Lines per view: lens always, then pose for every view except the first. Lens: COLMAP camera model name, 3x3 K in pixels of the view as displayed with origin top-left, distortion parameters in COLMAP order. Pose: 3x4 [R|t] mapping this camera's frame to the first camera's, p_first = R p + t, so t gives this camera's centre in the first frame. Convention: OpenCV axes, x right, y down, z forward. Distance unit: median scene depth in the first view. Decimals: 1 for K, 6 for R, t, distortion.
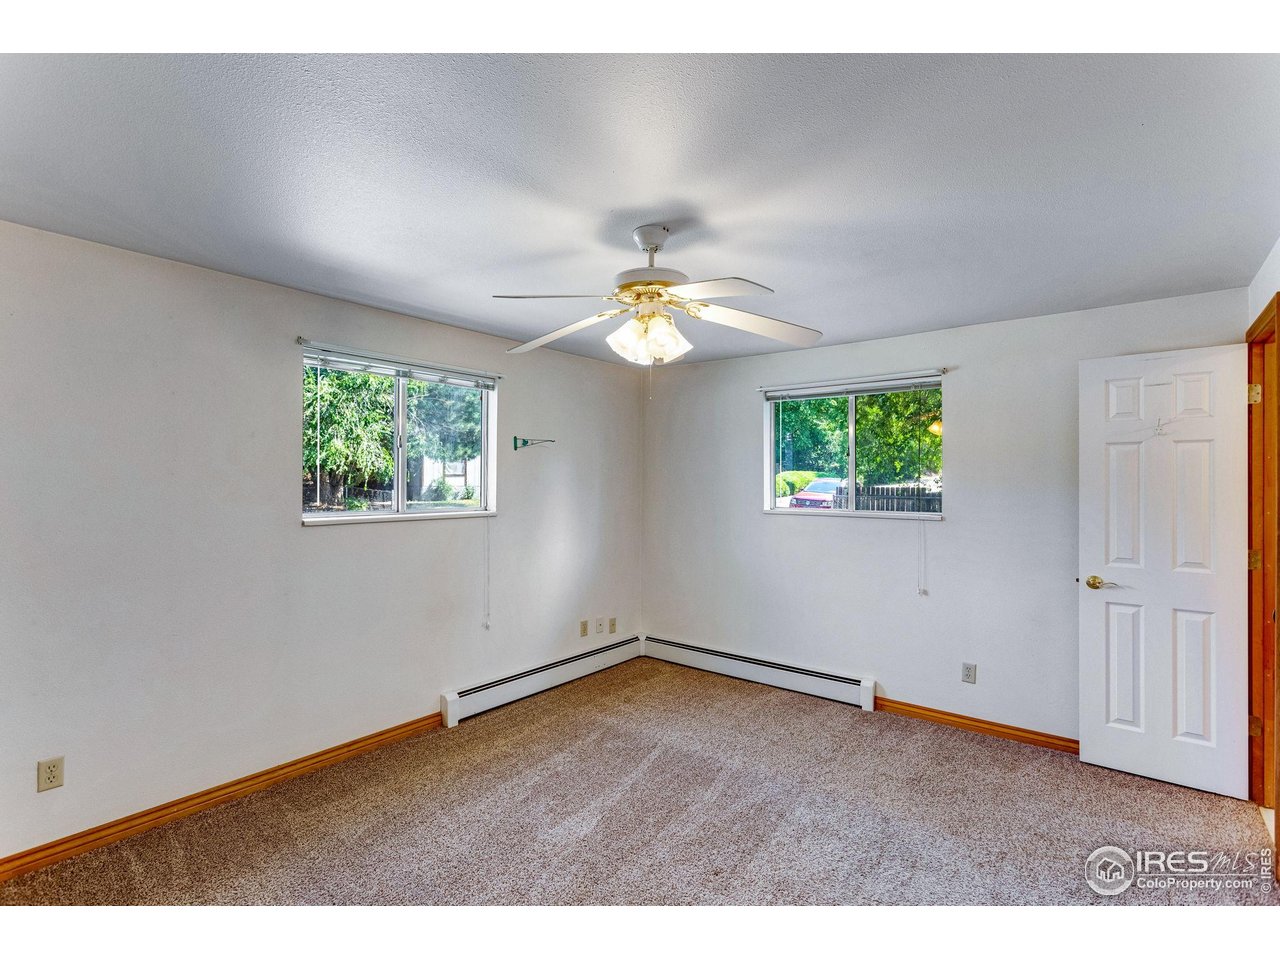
lens RADIAL K [[610.2, 0, 638.0], [0, 610.2, 474.7], [0, 0, 1]] dist [0.000083, -0.000298]
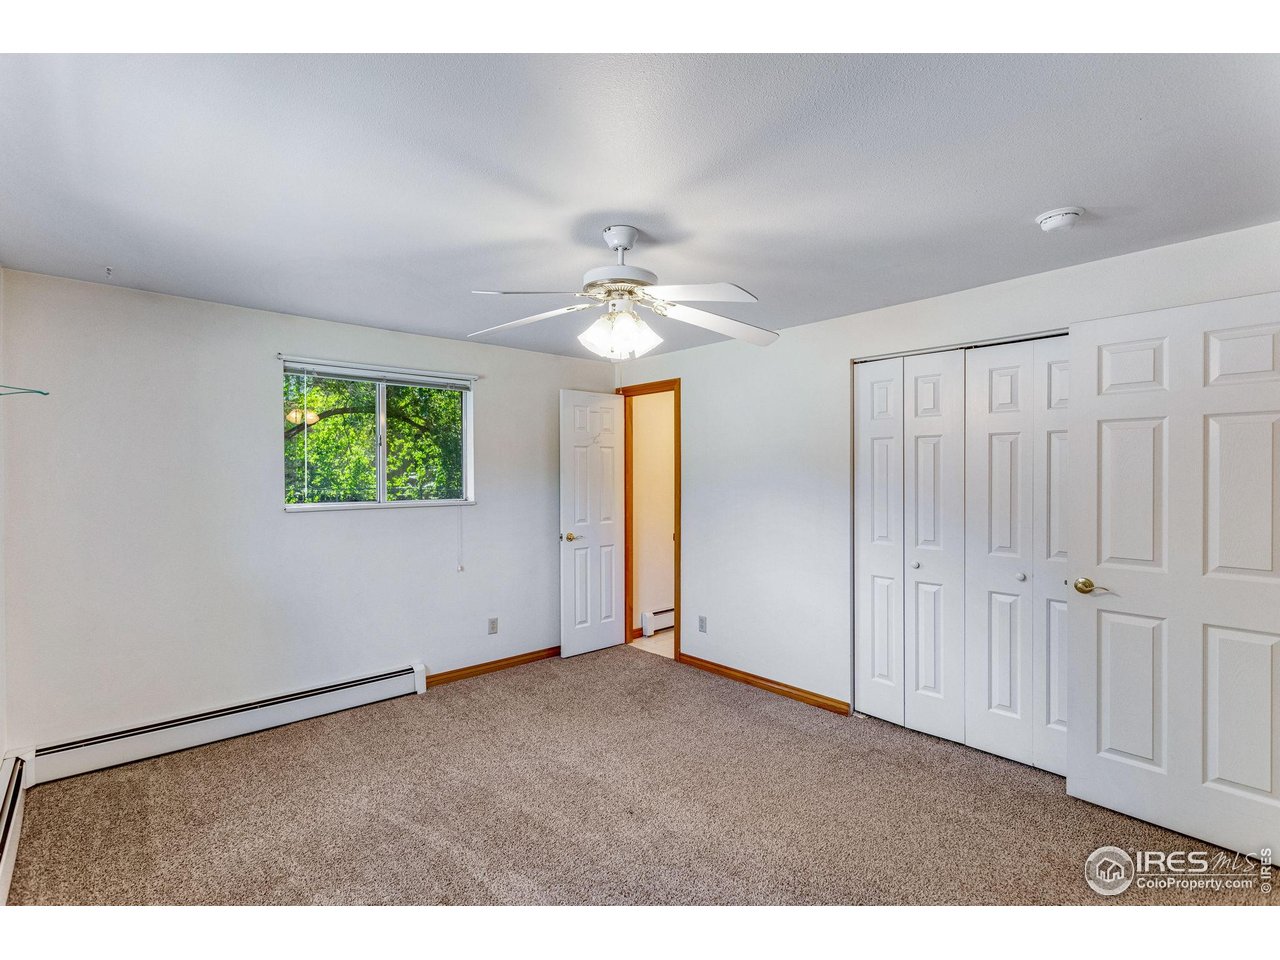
lens RADIAL K [[610.2, 0, 638.0], [0, 610.2, 474.7], [0, 0, 1]] dist [0.000083, -0.000298]
pose [[0.160920, -0.009388, 0.986923, -0.662070], [-0.005566, 0.999930, 0.010420, 0.003382], [-0.986952, -0.007170, 0.160856, 0.537162]]
